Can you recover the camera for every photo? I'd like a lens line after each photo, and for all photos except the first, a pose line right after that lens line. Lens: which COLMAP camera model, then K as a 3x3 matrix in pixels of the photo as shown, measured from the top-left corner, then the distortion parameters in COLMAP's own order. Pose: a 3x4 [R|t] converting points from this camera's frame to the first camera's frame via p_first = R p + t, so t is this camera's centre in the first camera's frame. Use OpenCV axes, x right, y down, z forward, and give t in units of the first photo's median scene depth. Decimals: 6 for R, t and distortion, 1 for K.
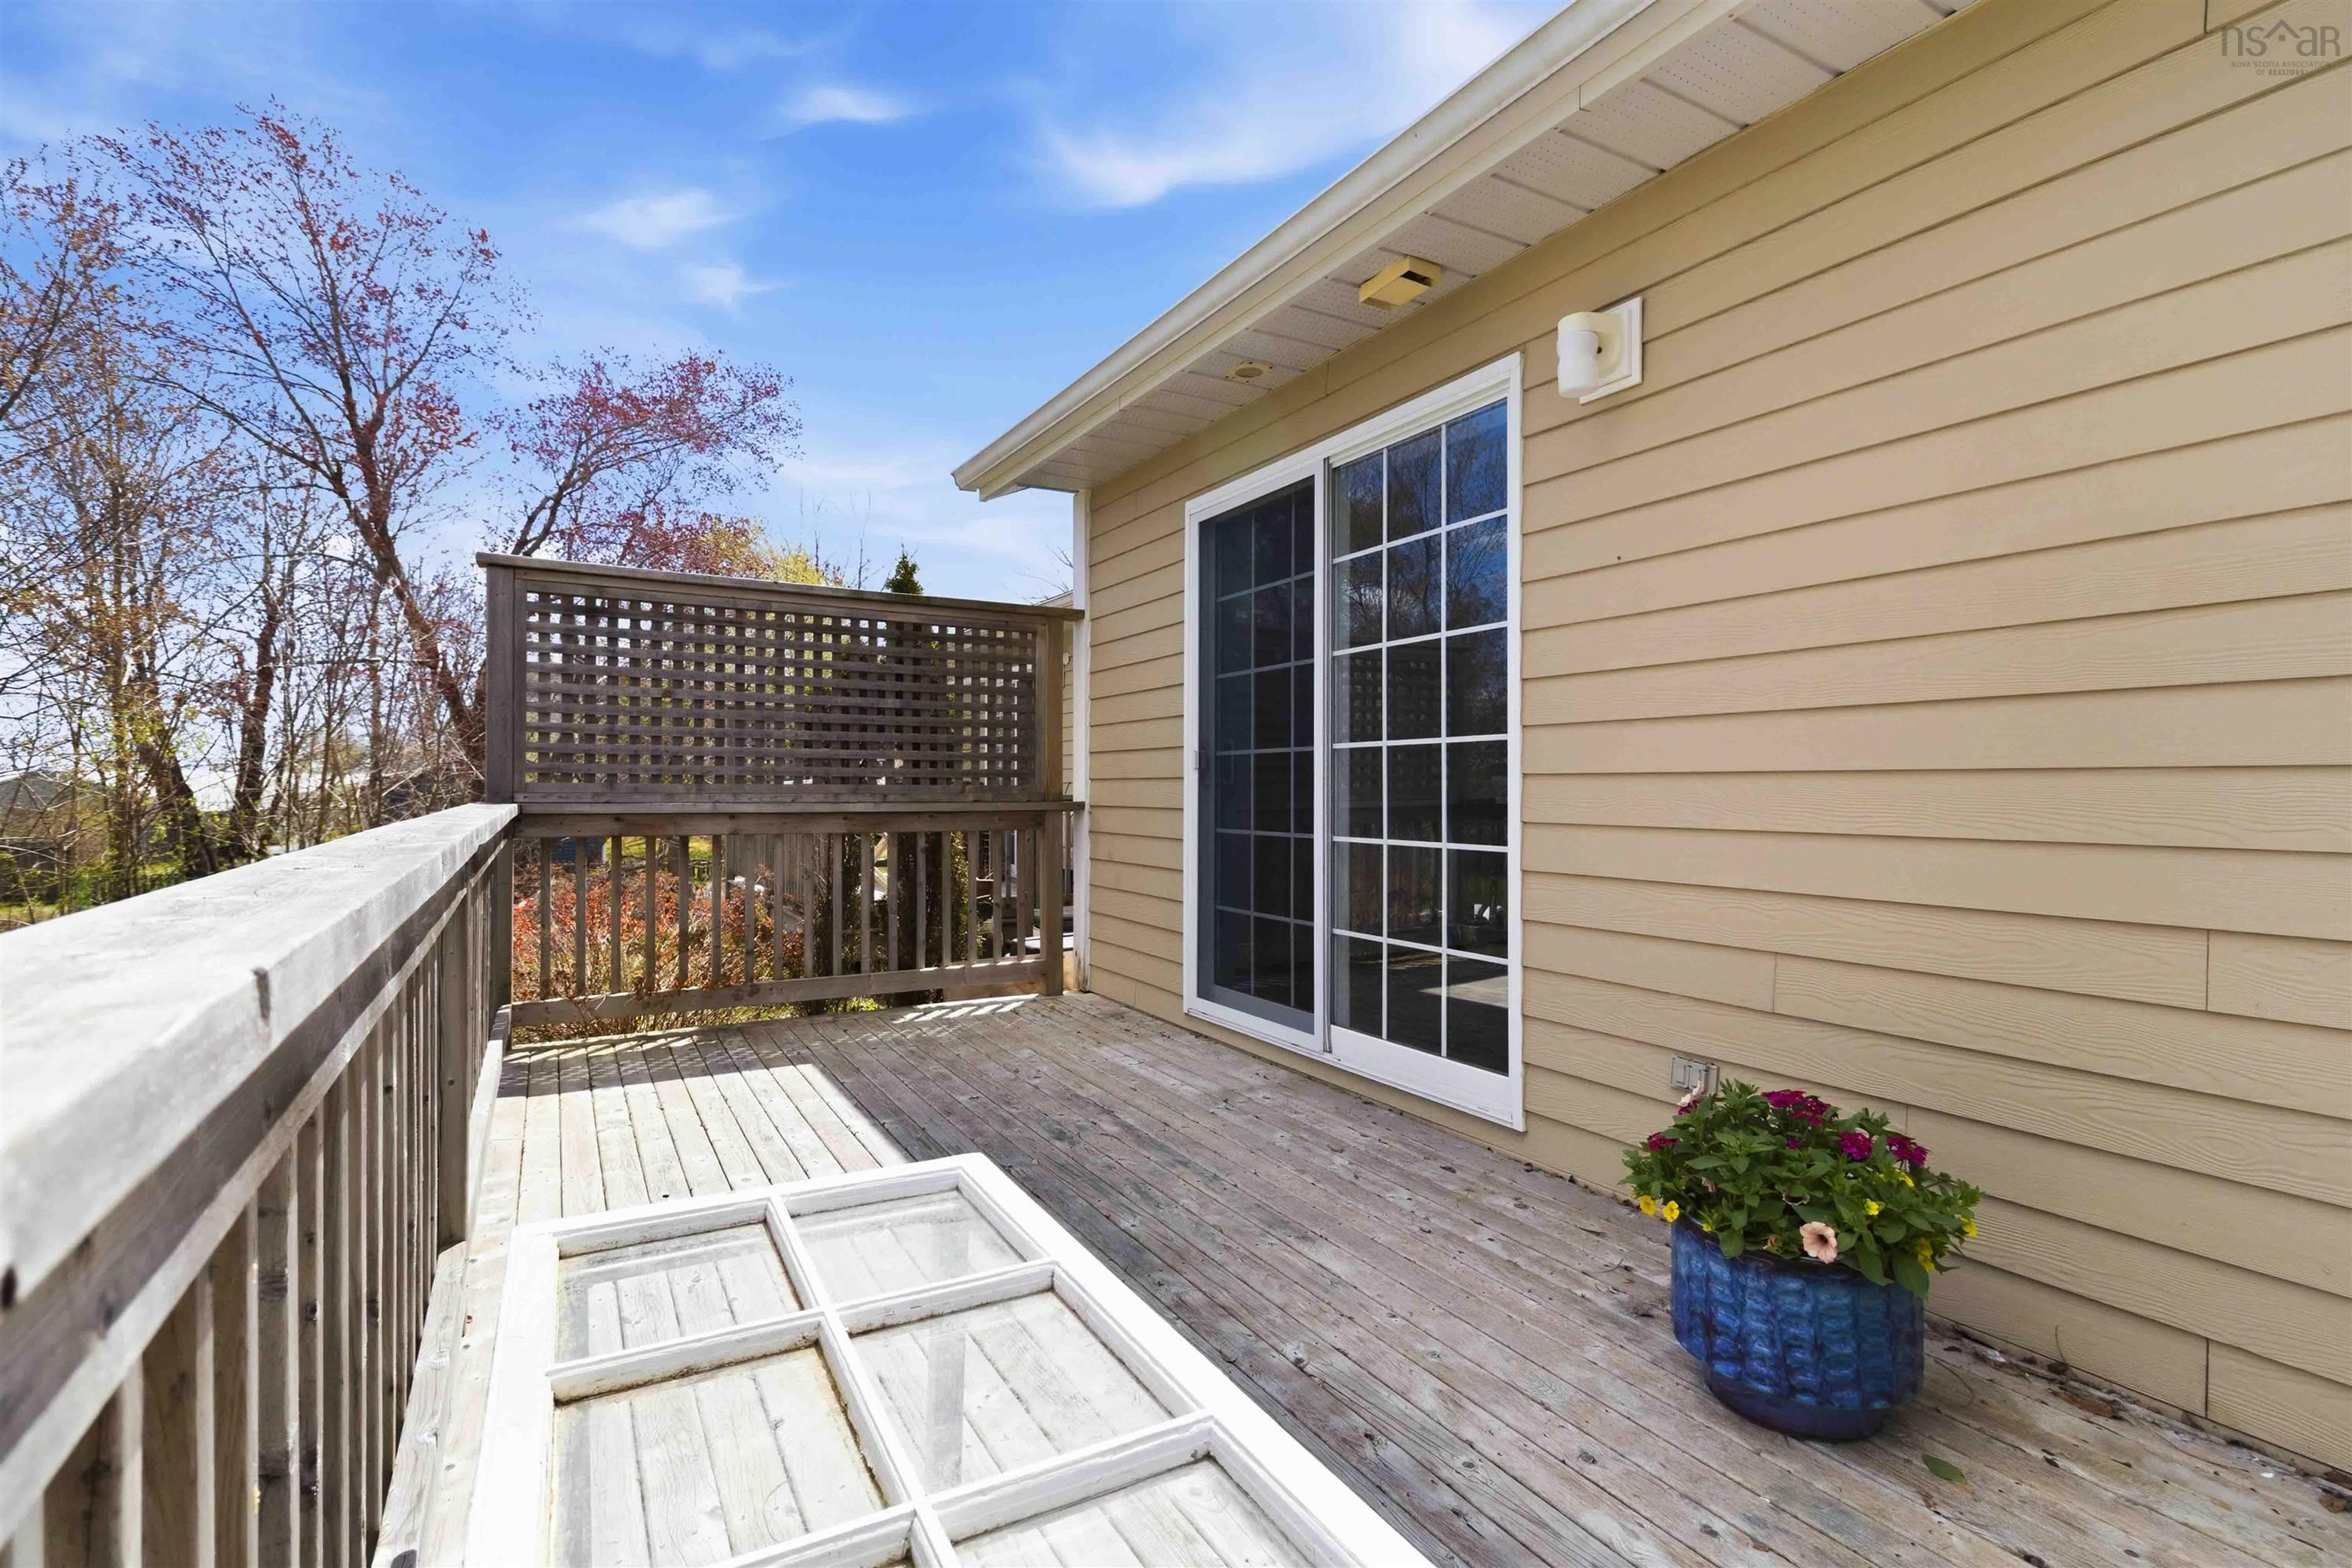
lens RADIAL K [[1112.6, 0, 1187.6], [0, 1112.6, 787.6], [0, 0, 1]] dist [-0.000852, 0.000089]
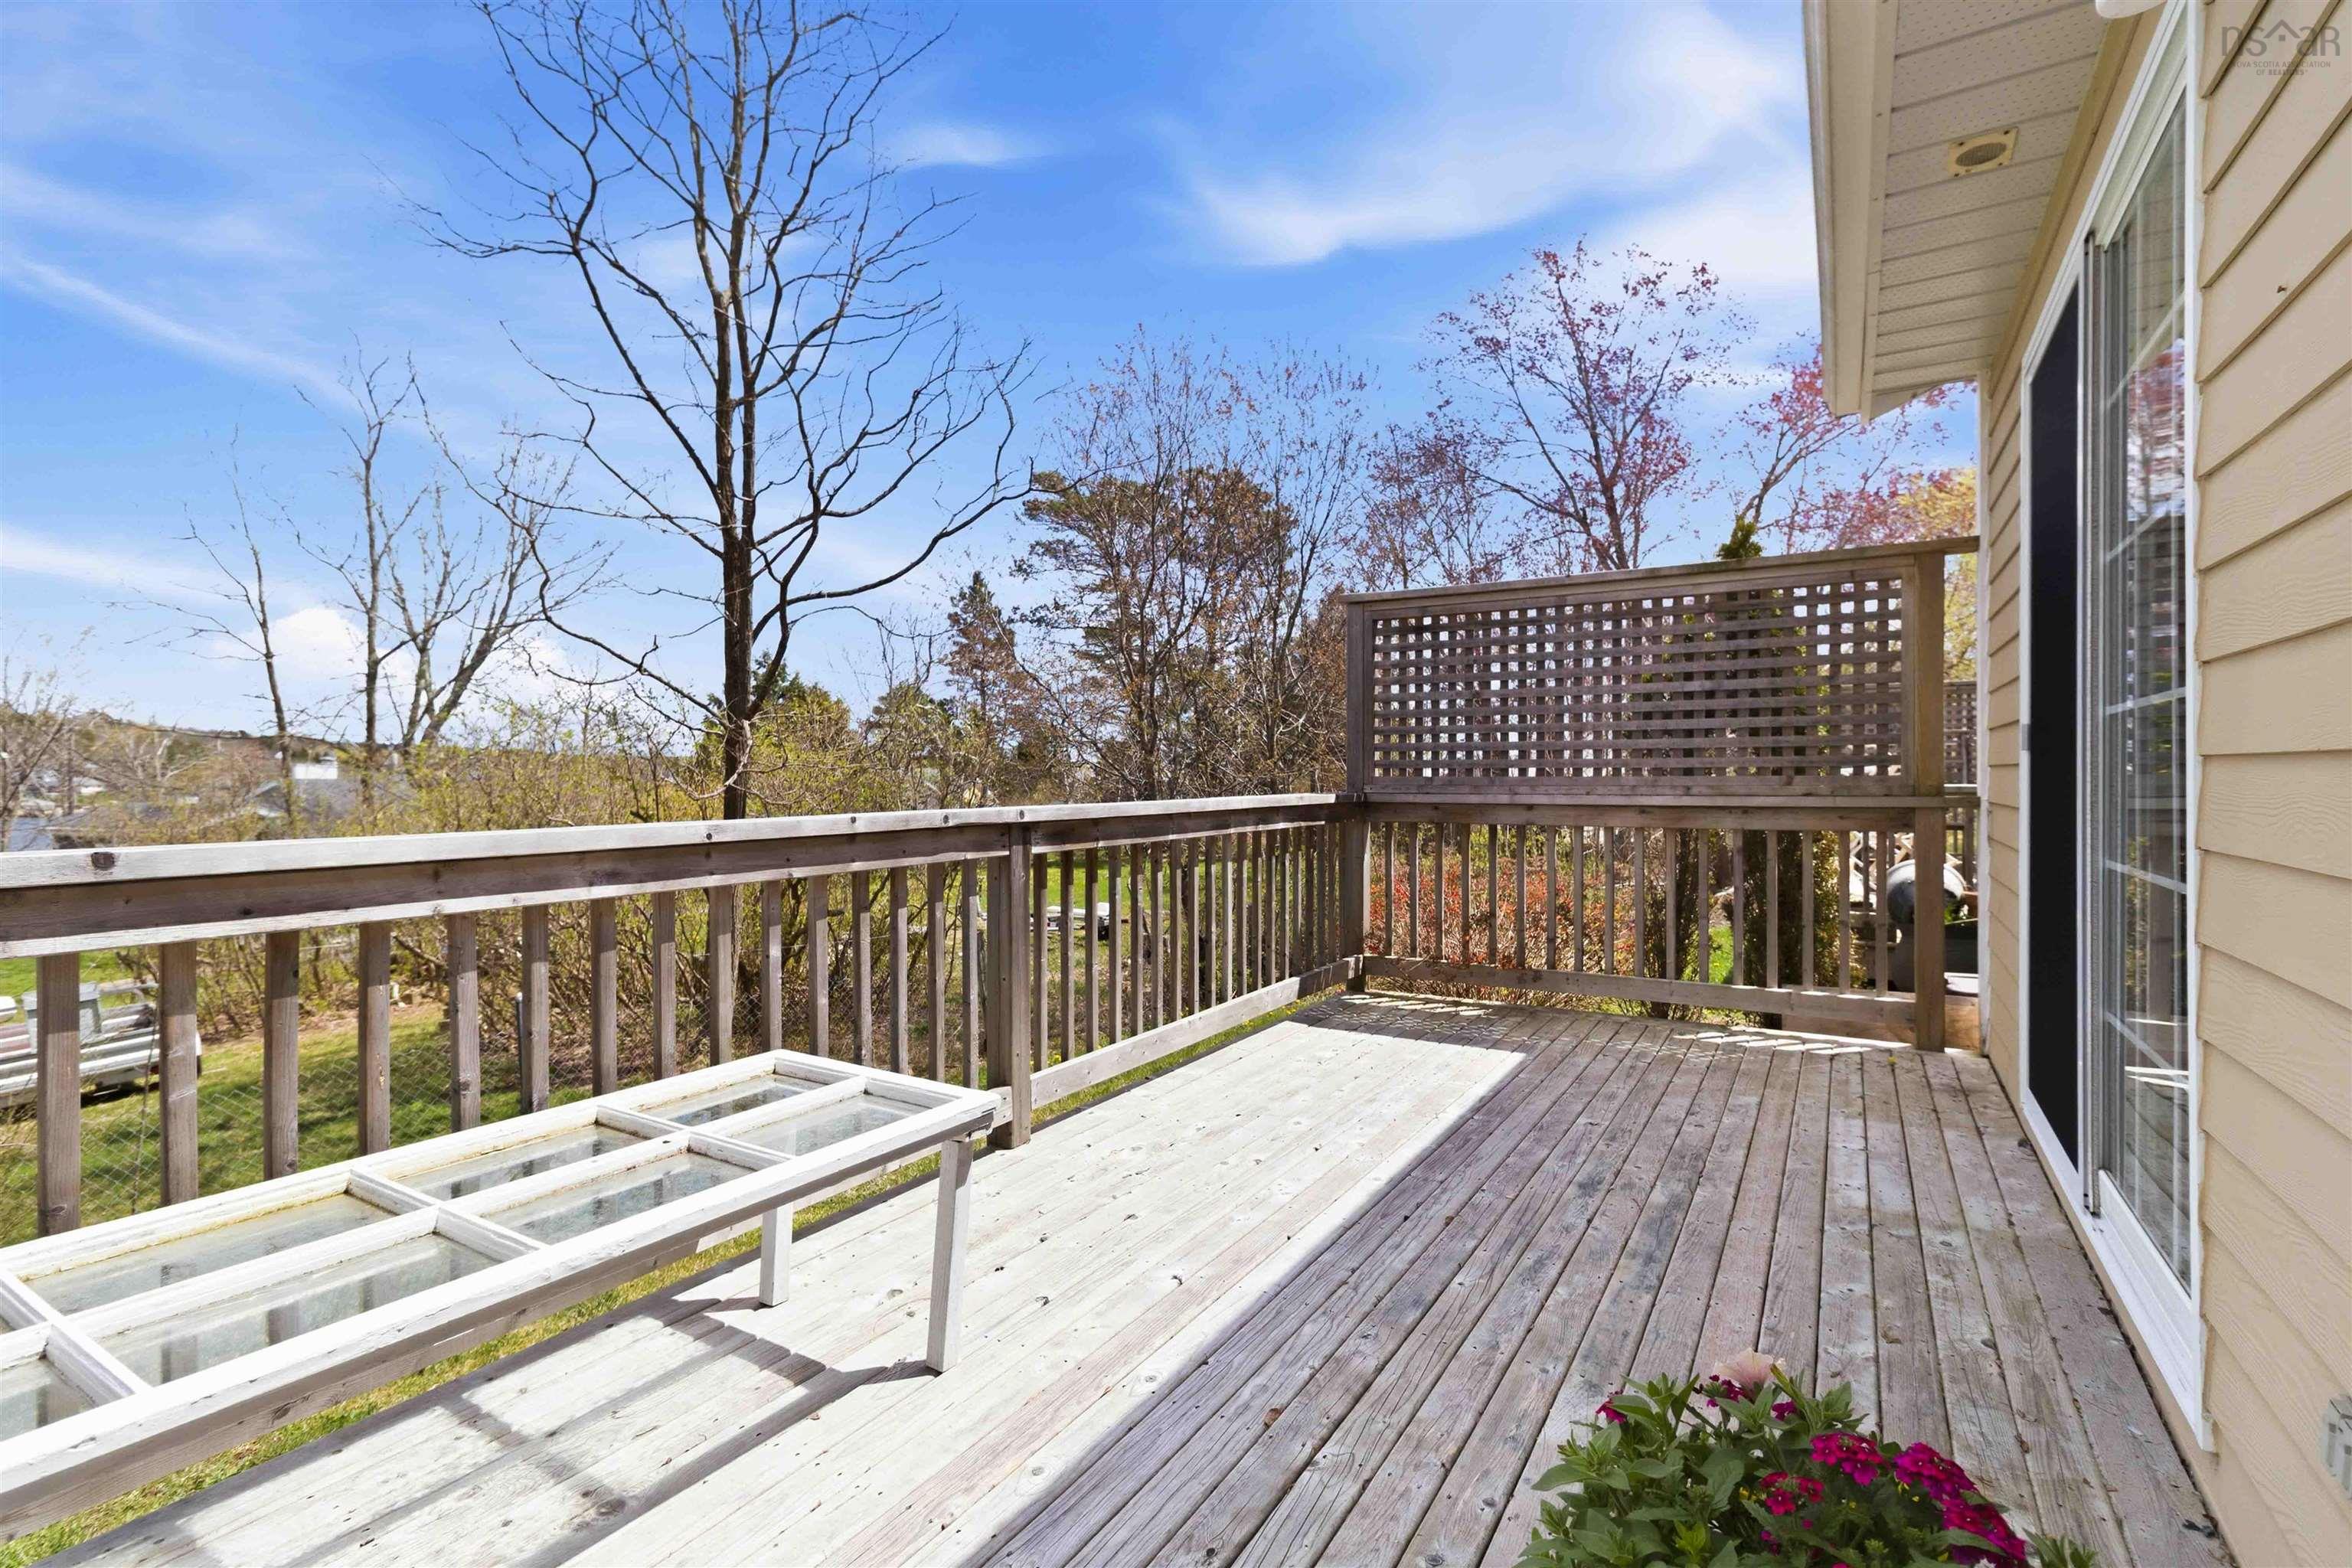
lens RADIAL K [[1088.9, 0, 1179.0], [0, 1088.9, 788.4], [0, 0, 1]] dist [0.001007, 0.000665]
pose [[0.478951, 0.004437, -0.877830, 0.338078], [0.005749, 0.999950, 0.008191, -0.002508], [0.877823, -0.008970, 0.478902, 0.225881]]
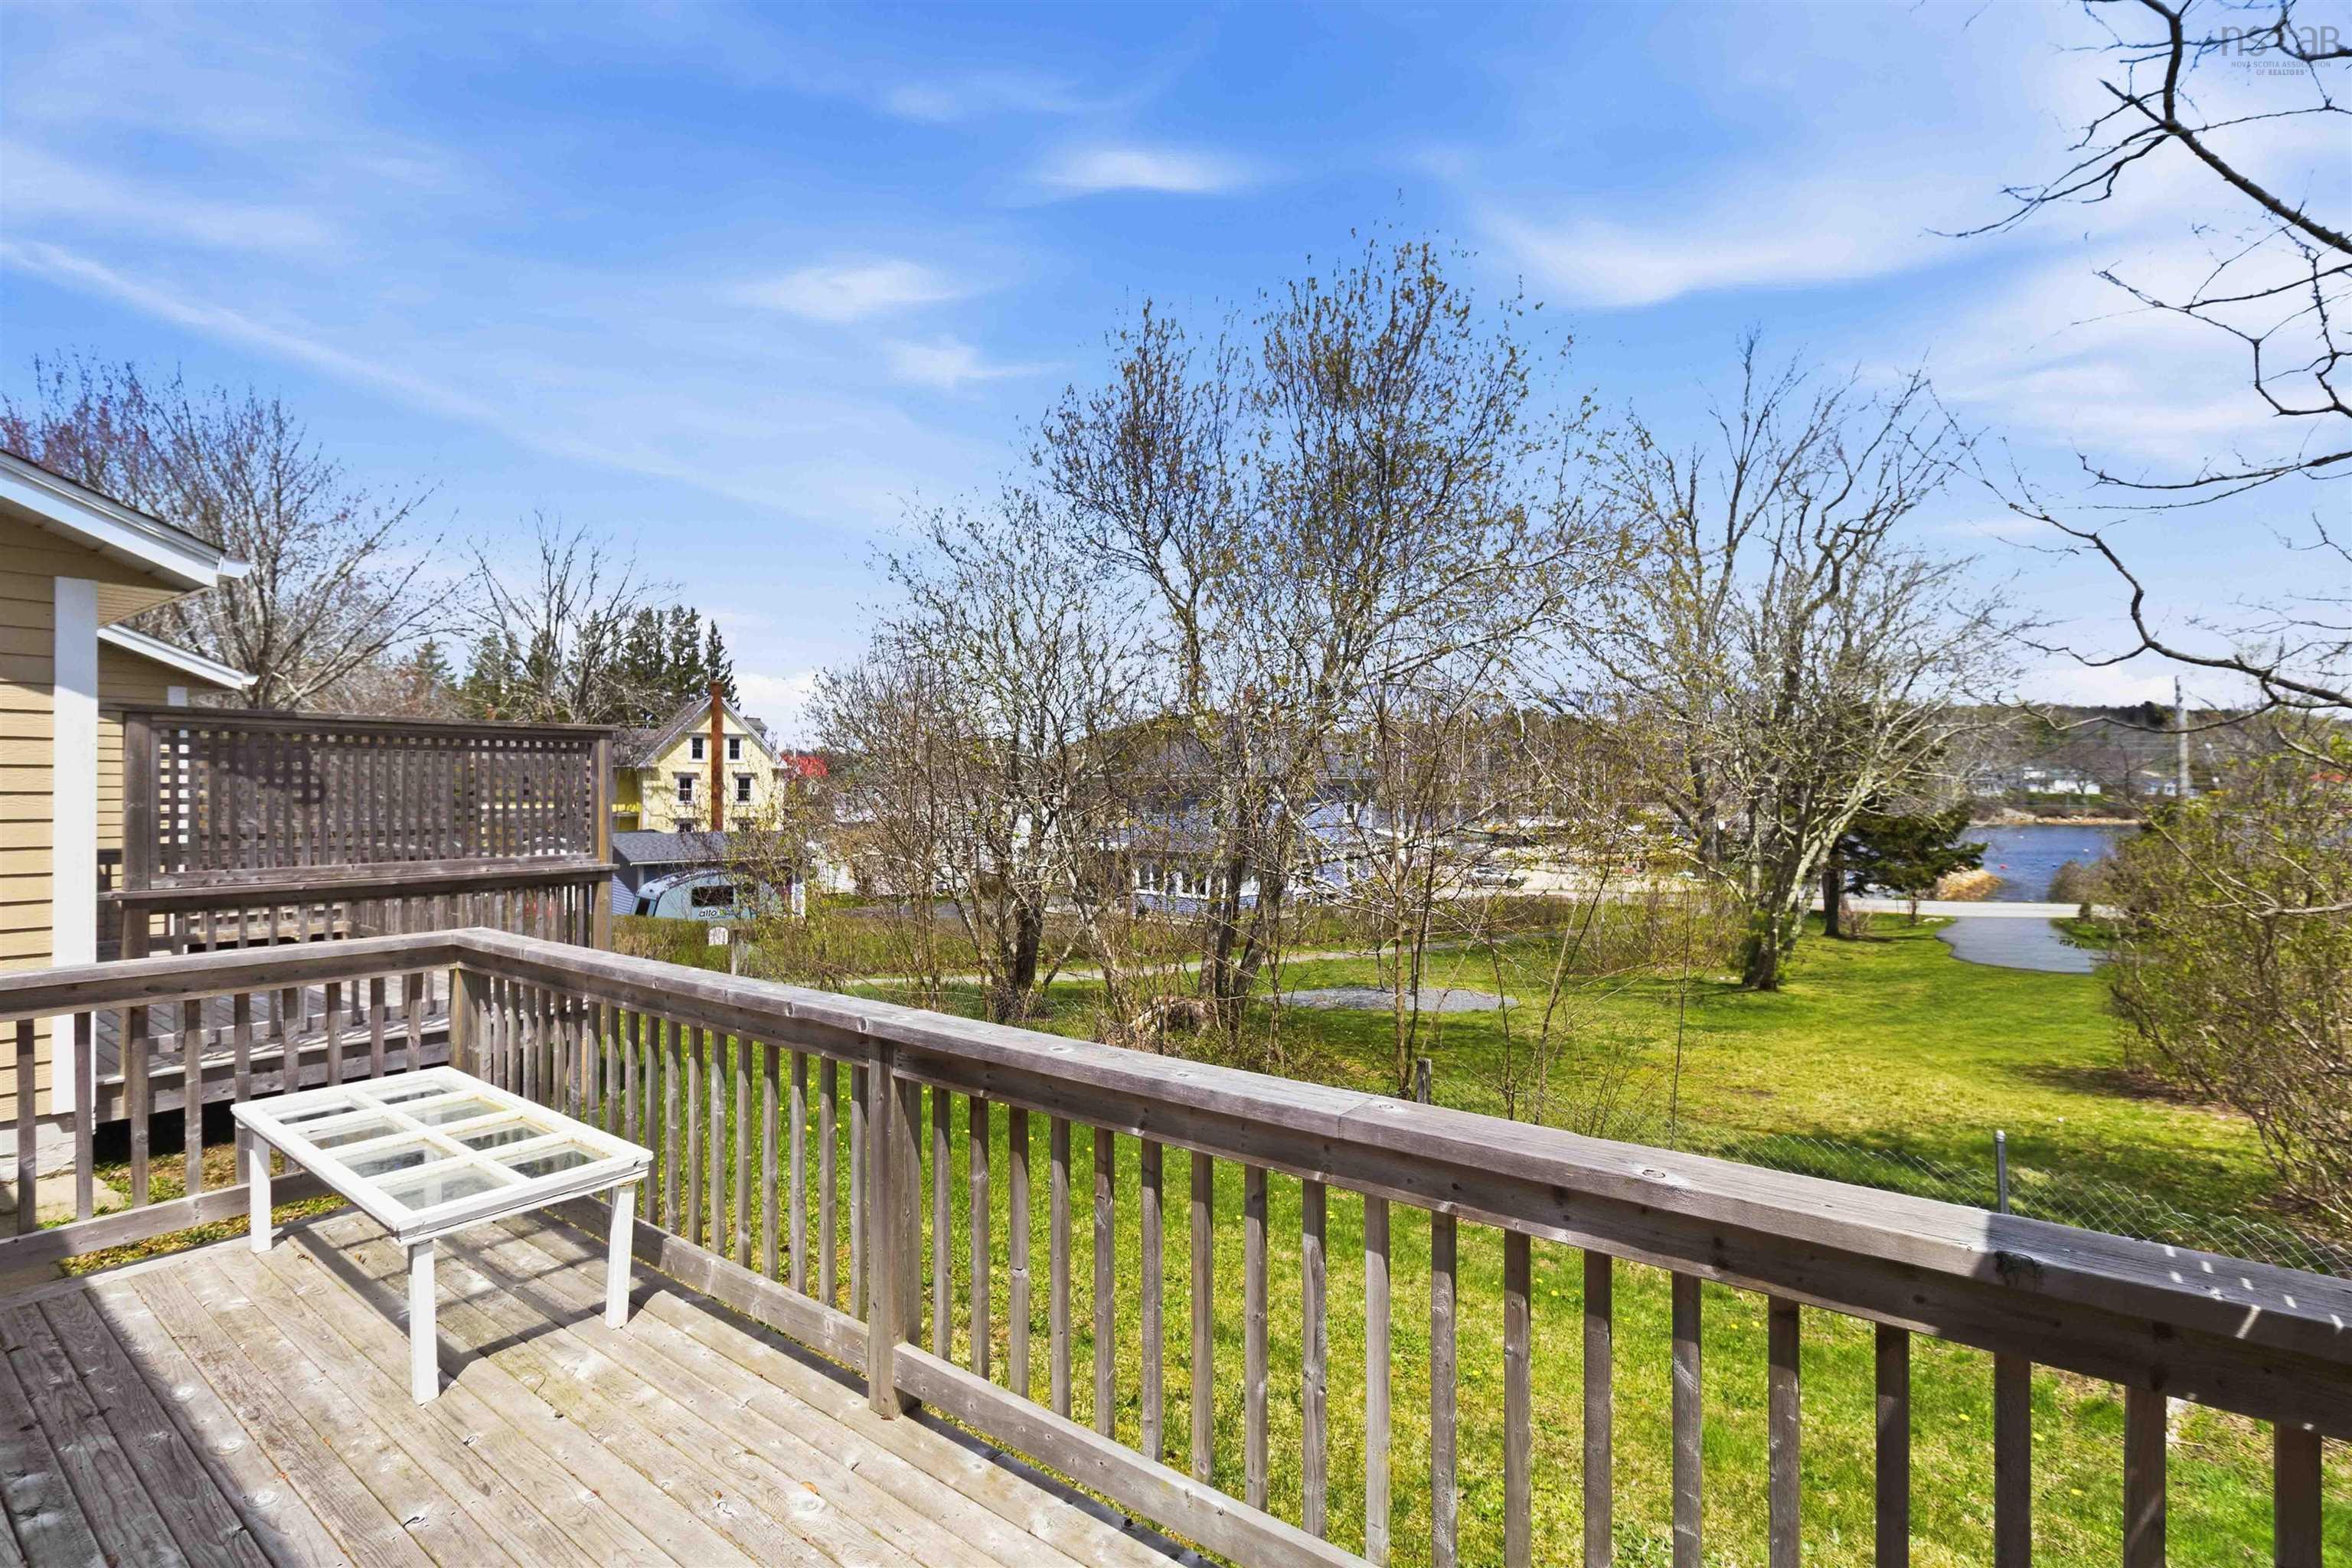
lens RADIAL K [[1088.9, 0, 1179.0], [0, 1088.9, 788.4], [0, 0, 1]] dist [0.001007, 0.000665]
pose [[-0.919501, -0.007903, -0.393009, -0.214244], [-0.008988, 0.999959, 0.000920, -0.105680], [0.392985, 0.004378, -0.919534, 1.037698]]
